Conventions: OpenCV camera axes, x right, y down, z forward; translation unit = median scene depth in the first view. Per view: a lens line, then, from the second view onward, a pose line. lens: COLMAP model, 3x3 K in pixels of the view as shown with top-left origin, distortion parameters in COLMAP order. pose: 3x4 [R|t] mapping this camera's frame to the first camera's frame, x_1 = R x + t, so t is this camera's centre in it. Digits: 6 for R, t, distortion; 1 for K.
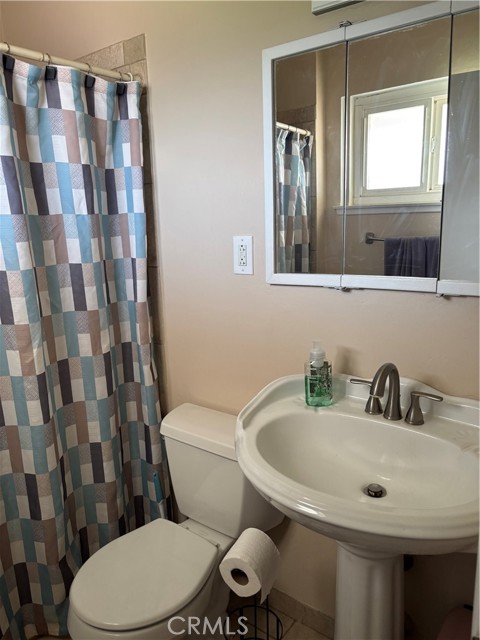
lens RADIAL K [[483.3, 0, 242.4], [0, 483.3, 323.7], [0, 0, 1]] dist [0.037121, -0.041331]
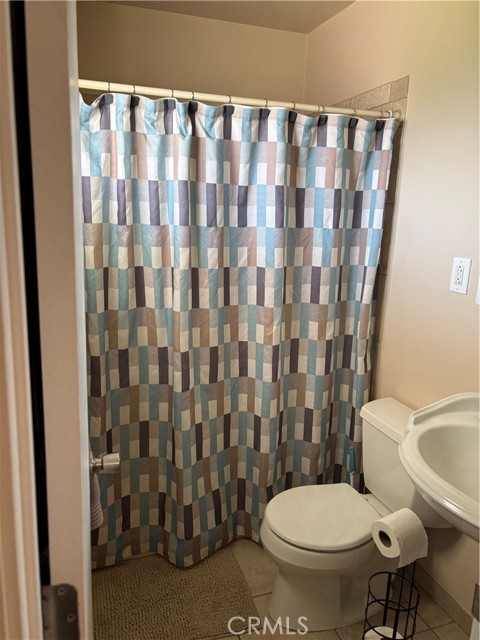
lens RADIAL K [[483.3, 0, 240.0], [0, 483.3, 320.4], [0, 0, 1]] dist [0.037121, -0.041331]
pose [[0.840025, 0.169900, -0.515259, 0.165575], [-0.165311, 0.984696, 0.055183, -0.020698], [0.516749, 0.038823, 0.855256, -0.186334]]
